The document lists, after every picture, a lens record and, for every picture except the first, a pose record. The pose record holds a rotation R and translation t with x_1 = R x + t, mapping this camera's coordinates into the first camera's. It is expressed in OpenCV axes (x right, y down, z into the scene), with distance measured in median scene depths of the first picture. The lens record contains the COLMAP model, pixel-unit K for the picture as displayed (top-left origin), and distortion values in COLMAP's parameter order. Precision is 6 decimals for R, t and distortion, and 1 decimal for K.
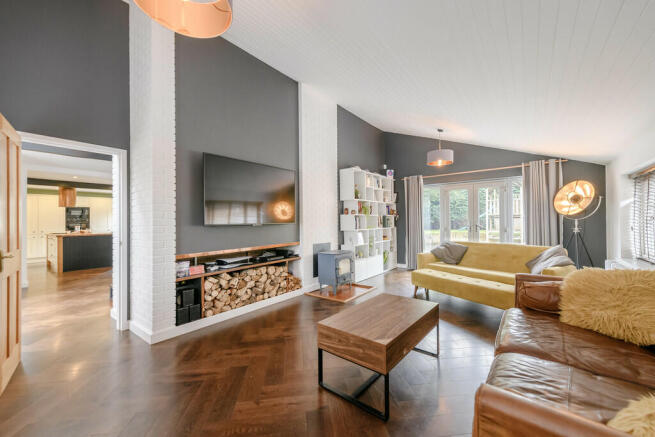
lens RADIAL K [[262.4, 0, 327.5], [0, 262.4, 218.5], [0, 0, 1]] dist [-0.001350, -0.000090]
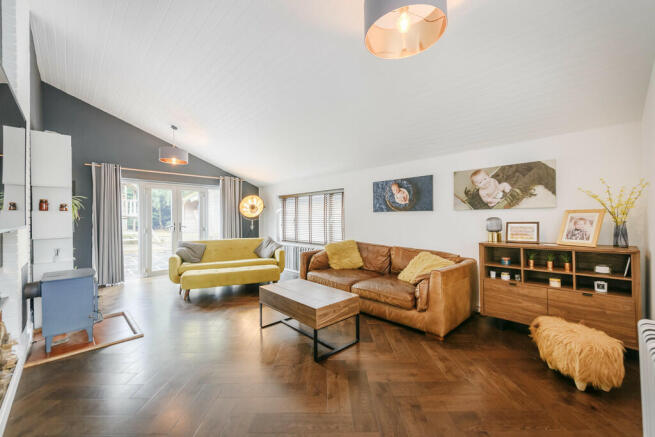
lens RADIAL K [[262.4, 0, 327.5], [0, 262.4, 218.5], [0, 0, 1]] dist [-0.001350, -0.000090]
pose [[0.121952, 0.013129, 0.992449, -0.481407], [-0.001733, 0.999914, -0.013015, 0.010412], [-0.992534, -0.000133, 0.121965, 0.341487]]
